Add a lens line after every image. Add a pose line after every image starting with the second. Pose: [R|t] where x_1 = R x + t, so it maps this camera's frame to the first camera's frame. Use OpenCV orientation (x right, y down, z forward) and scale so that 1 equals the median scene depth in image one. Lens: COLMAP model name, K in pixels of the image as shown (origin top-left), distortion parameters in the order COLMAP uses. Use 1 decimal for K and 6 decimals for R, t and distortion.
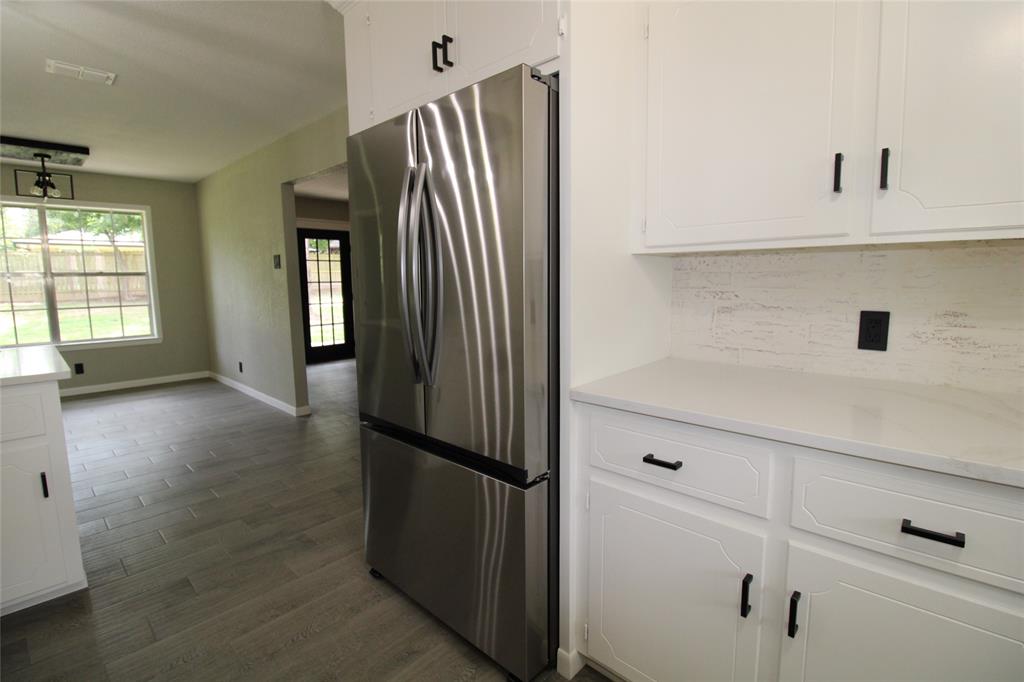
lens RADIAL K [[476.5, 0, 510.4], [0, 476.5, 334.9], [0, 0, 1]] dist [-0.013654, -0.005419]
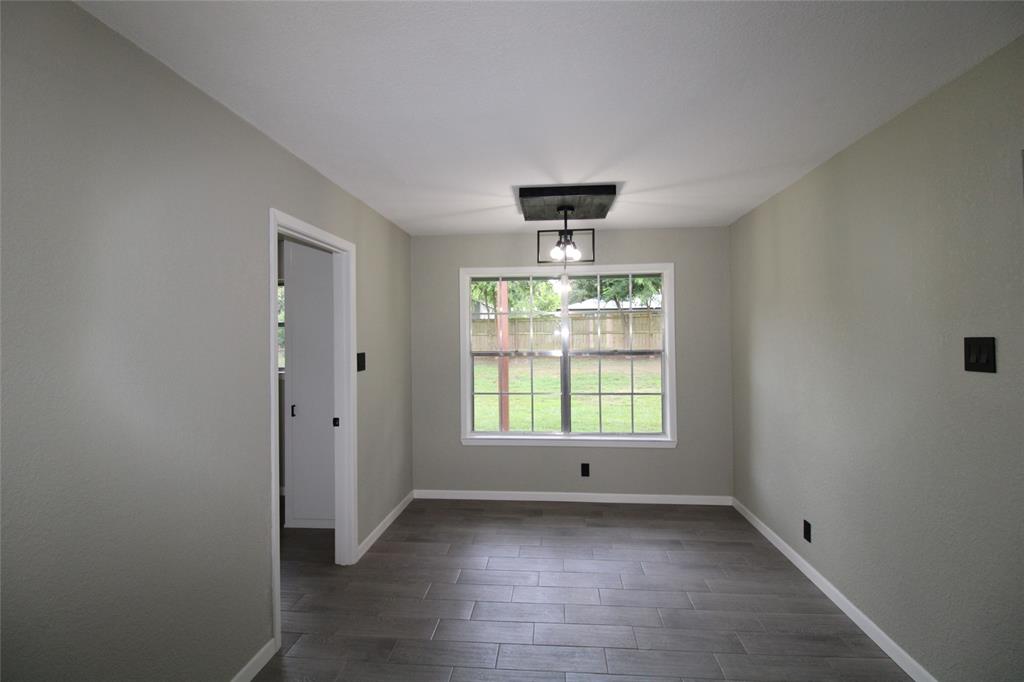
lens RADIAL K [[476.5, 0, 510.4], [0, 476.5, 334.9], [0, 0, 1]] dist [-0.013654, -0.005419]
pose [[0.611065, -0.005351, -0.791562, -0.335340], [-0.085246, 0.993717, -0.072525, -0.086938], [0.786977, 0.111795, 0.606770, 0.361019]]
